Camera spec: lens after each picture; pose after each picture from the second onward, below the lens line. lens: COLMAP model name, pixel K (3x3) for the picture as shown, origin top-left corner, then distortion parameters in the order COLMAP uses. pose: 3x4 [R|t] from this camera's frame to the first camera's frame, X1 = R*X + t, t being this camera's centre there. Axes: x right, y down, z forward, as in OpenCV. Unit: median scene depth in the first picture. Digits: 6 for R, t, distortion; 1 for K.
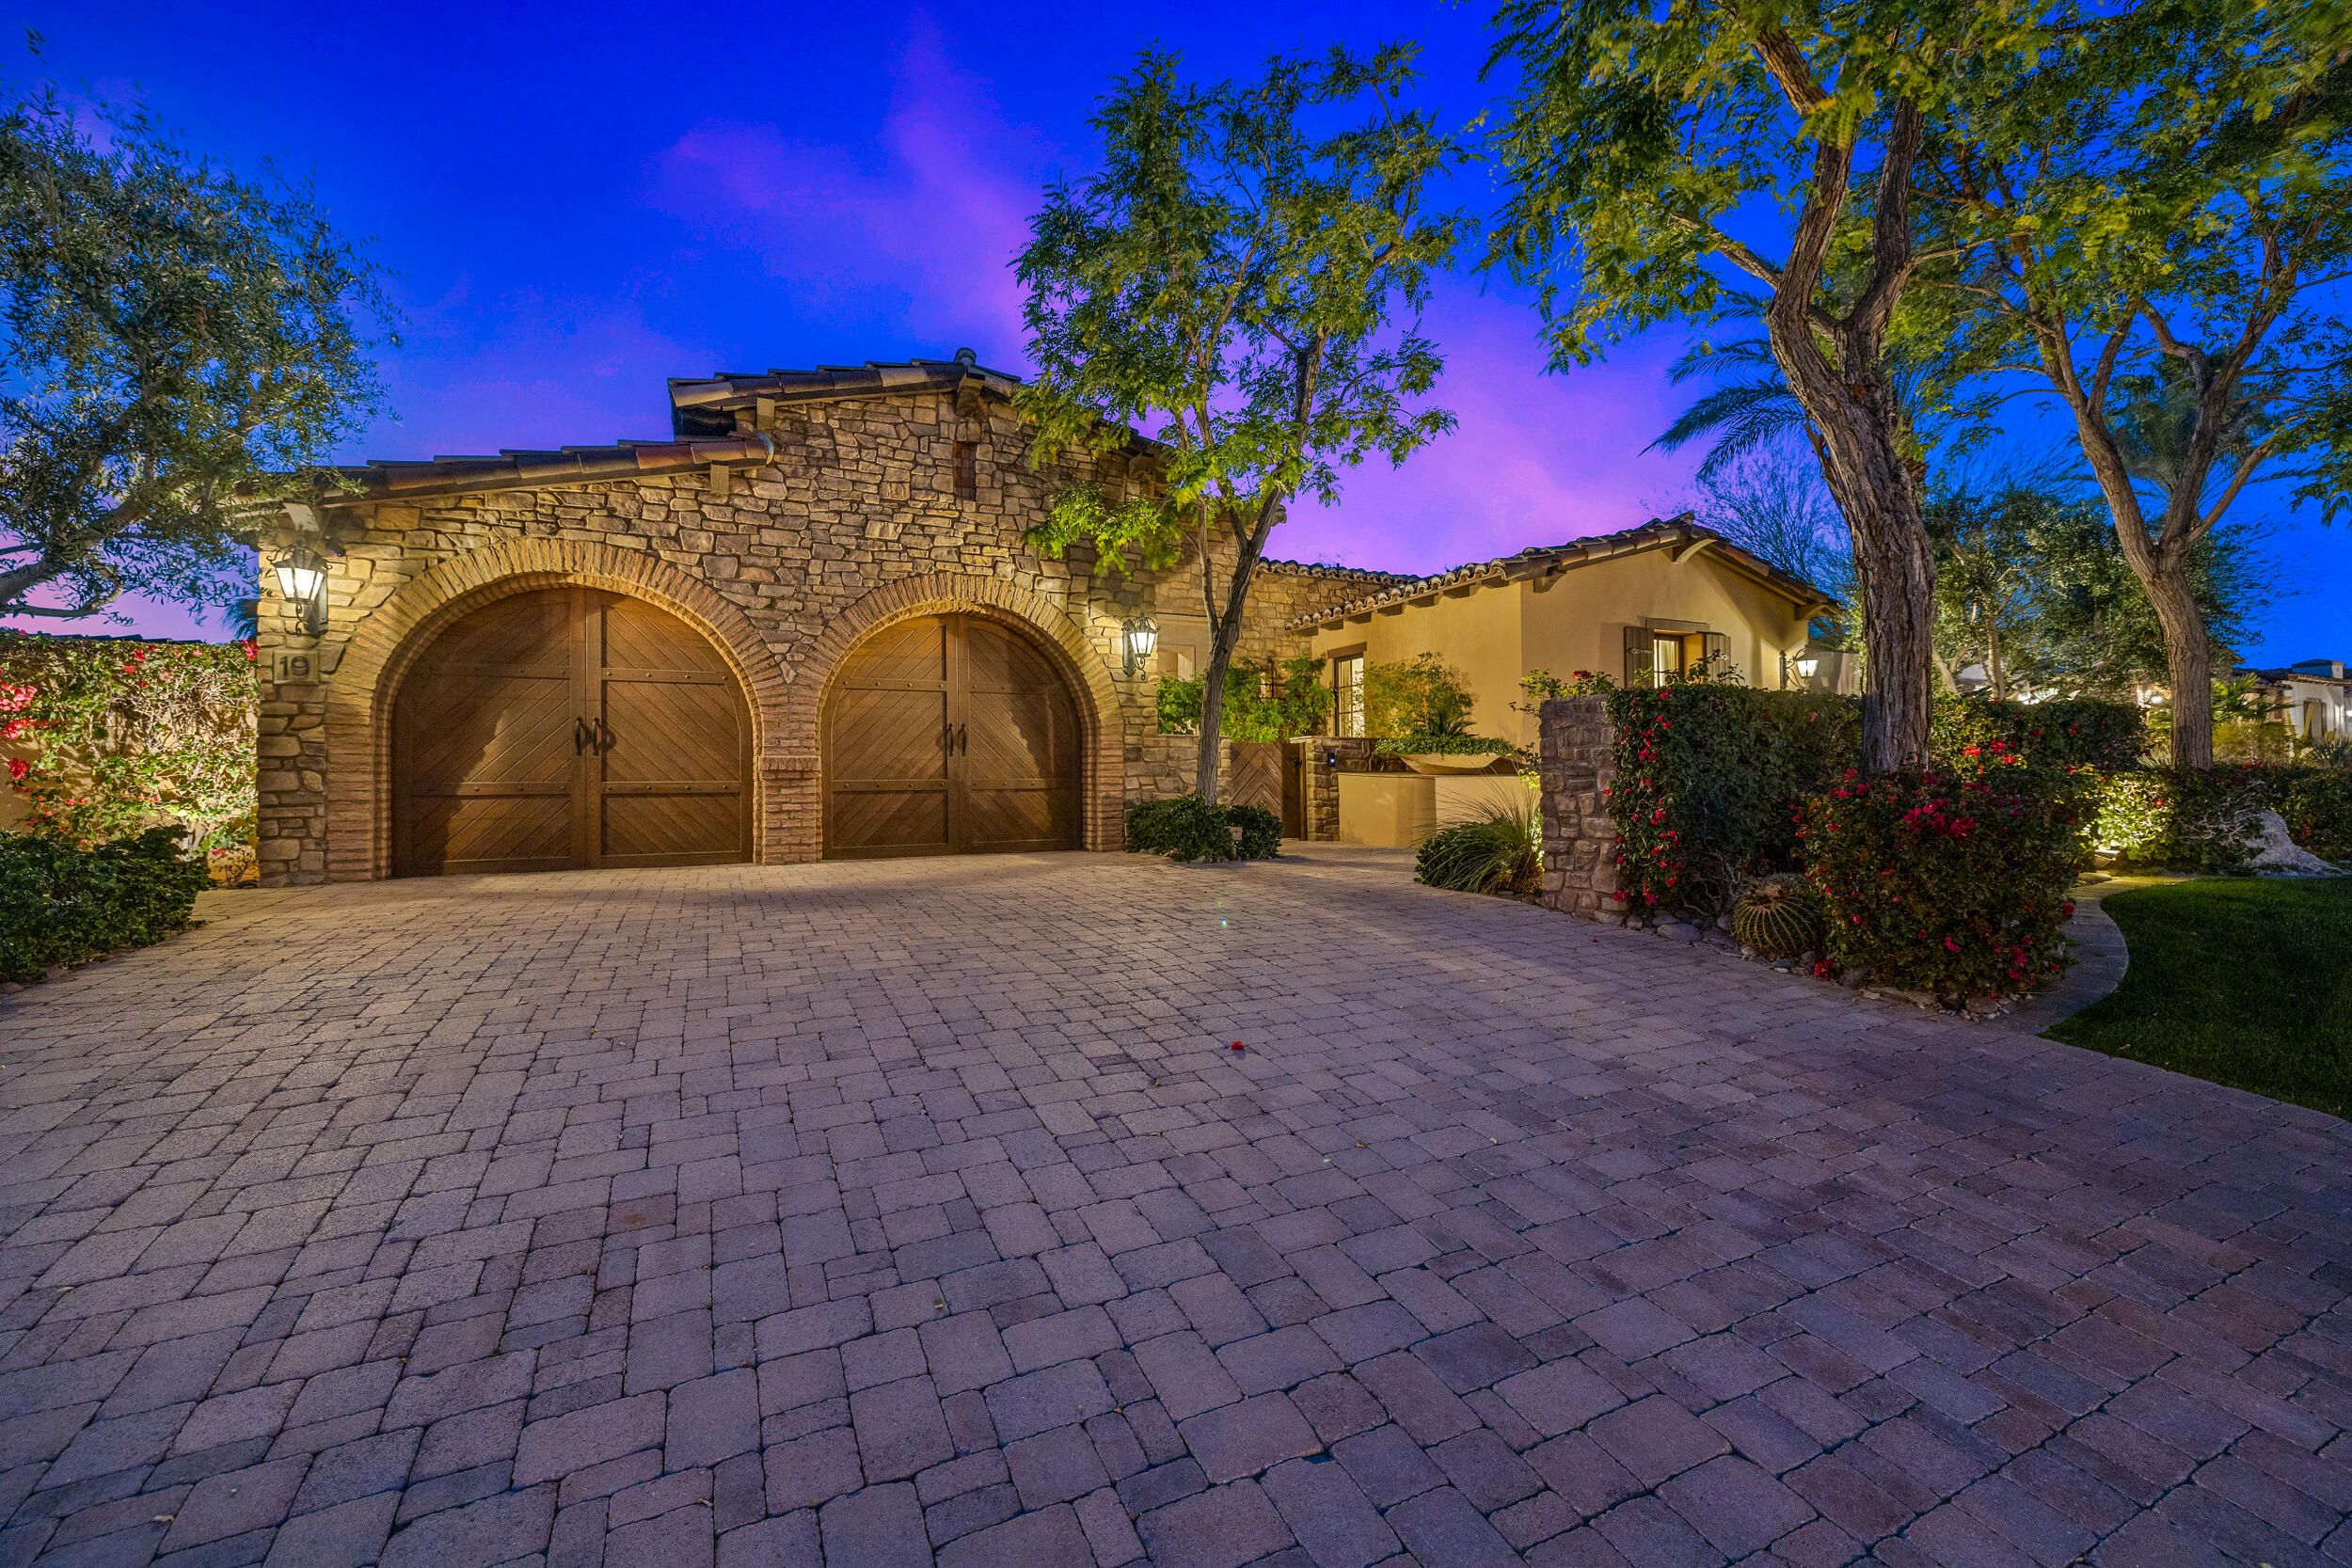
lens RADIAL K [[988.2, 0, 1178.8], [0, 988.2, 788.0], [0, 0, 1]] dist [-0.000221, -0.000008]
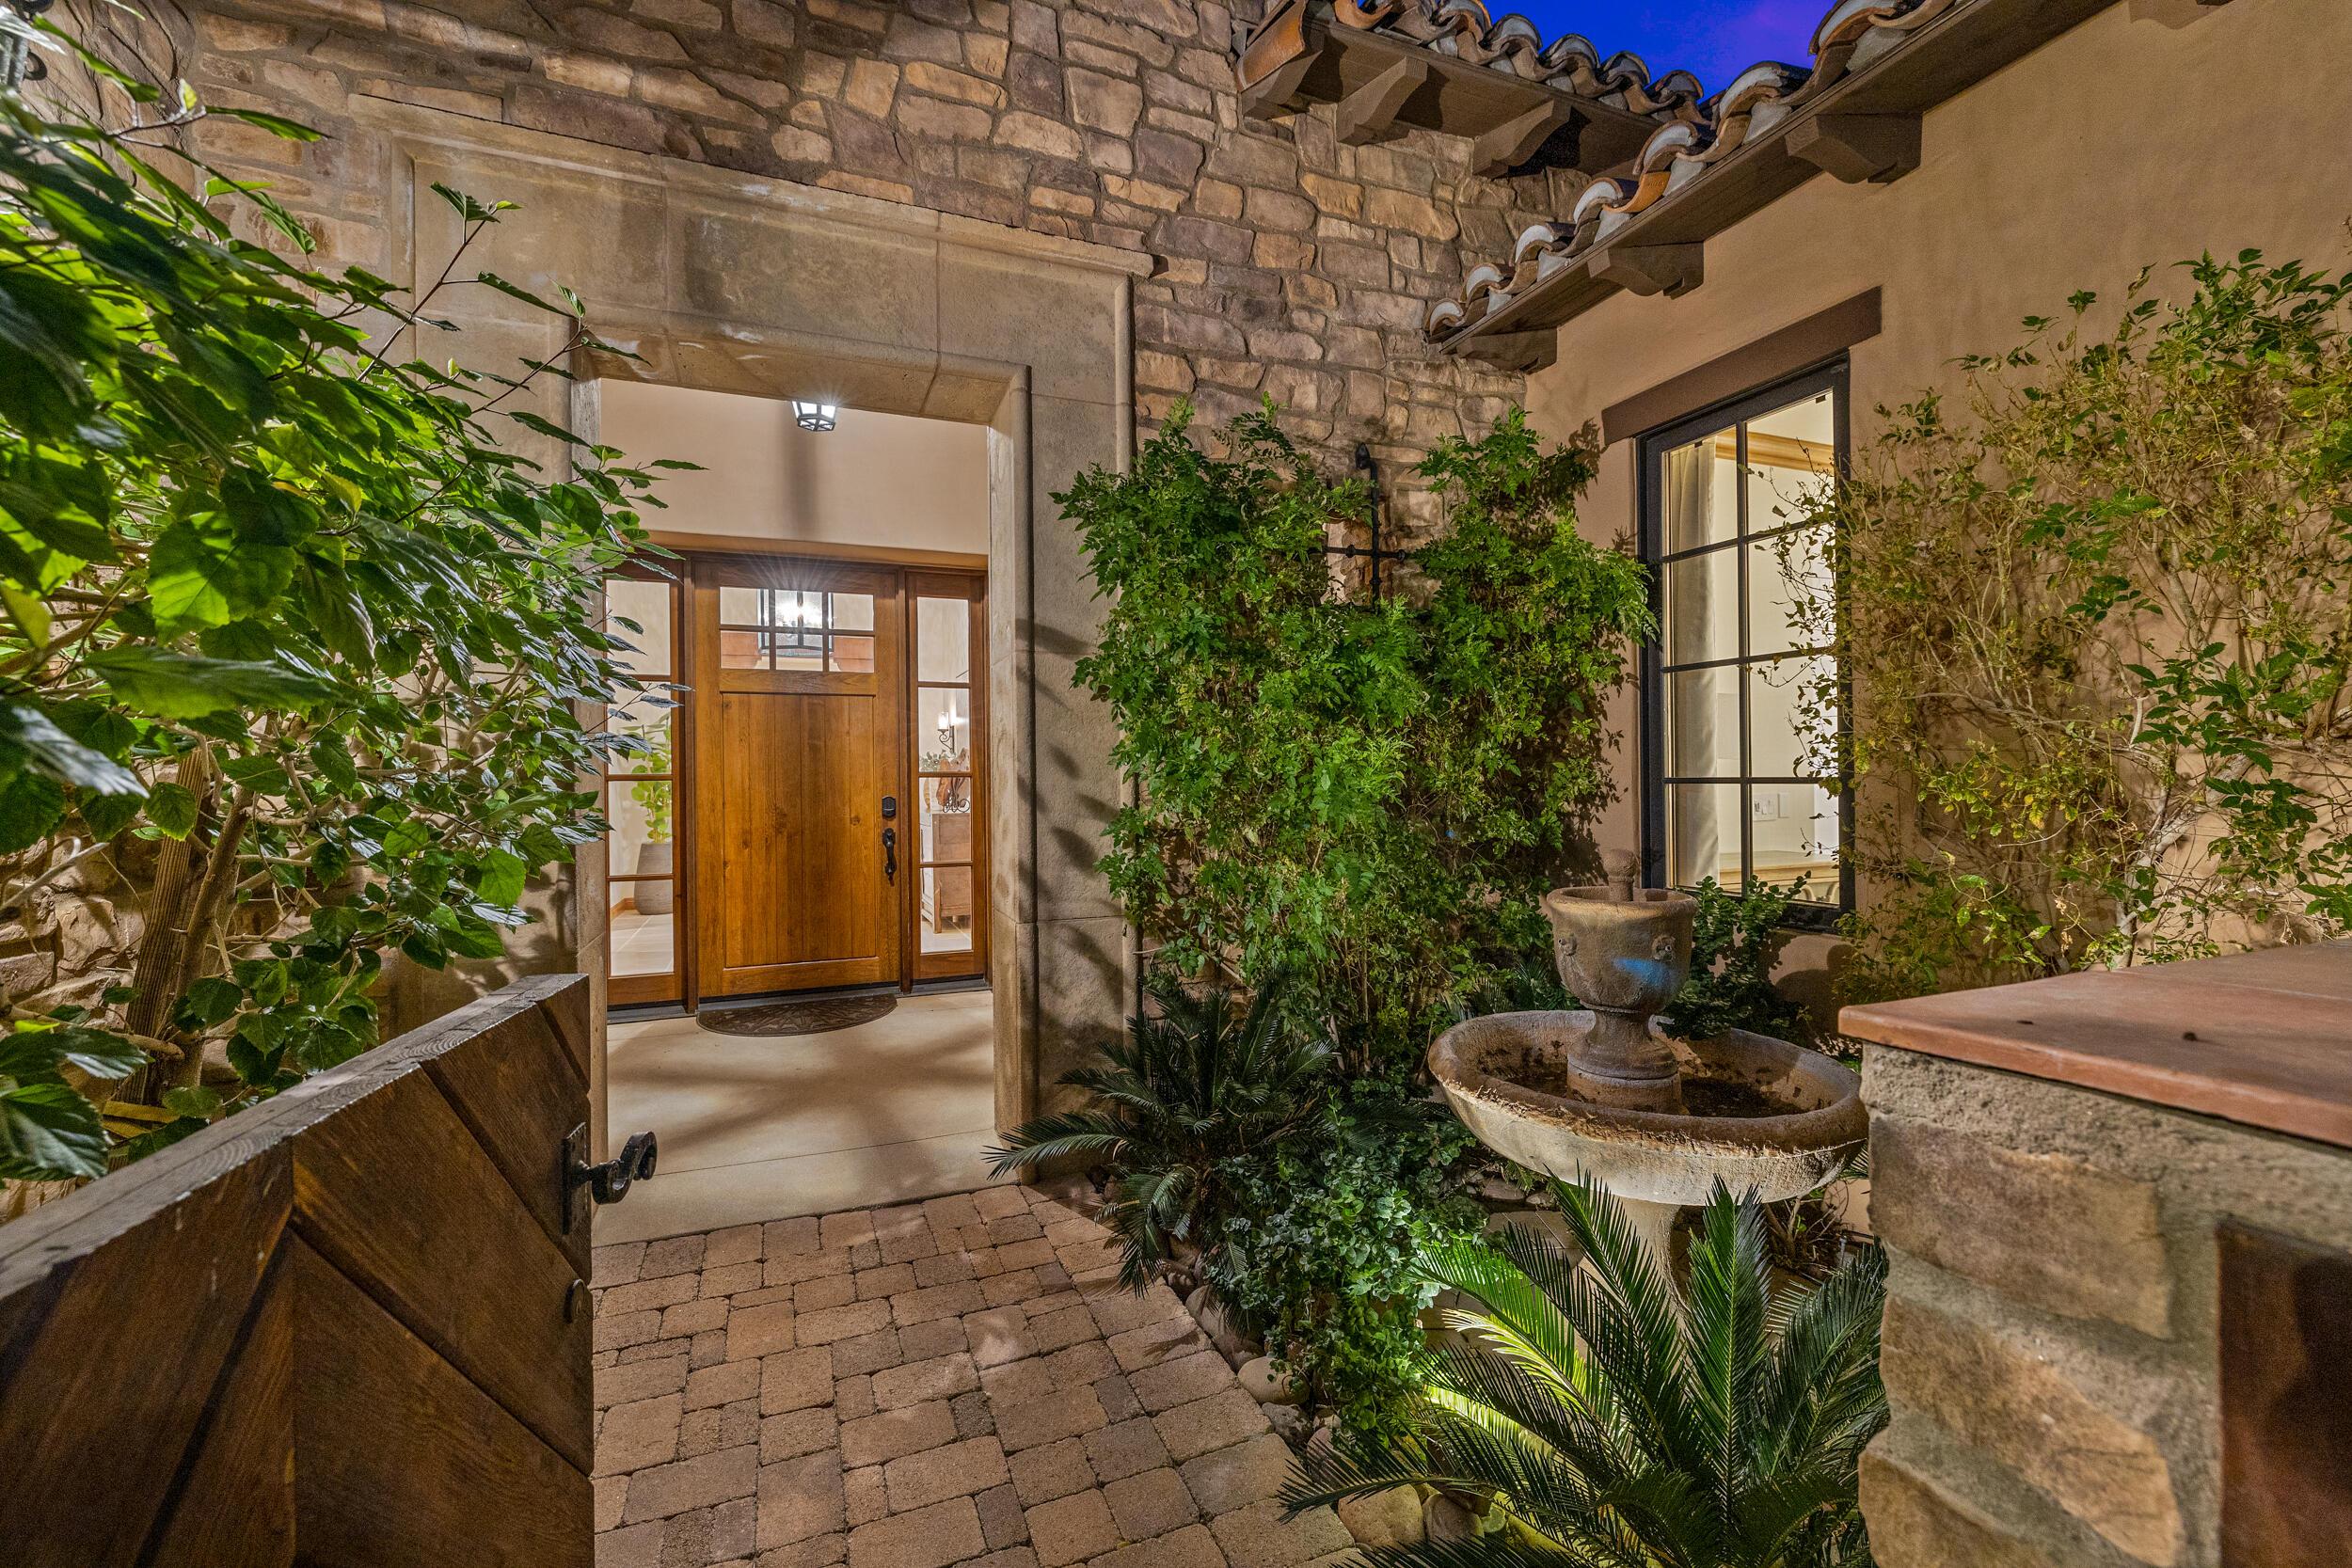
lens RADIAL K [[988.2, 0, 1175.6], [0, 988.2, 779.2], [0, 0, 1]] dist [-0.000221, -0.000008]
pose [[0.997548, 0.000470, -0.069987, 0.062973], [0.000000, 0.999977, 0.006710, -0.050530], [0.069988, -0.006694, 0.997525, 0.754097]]
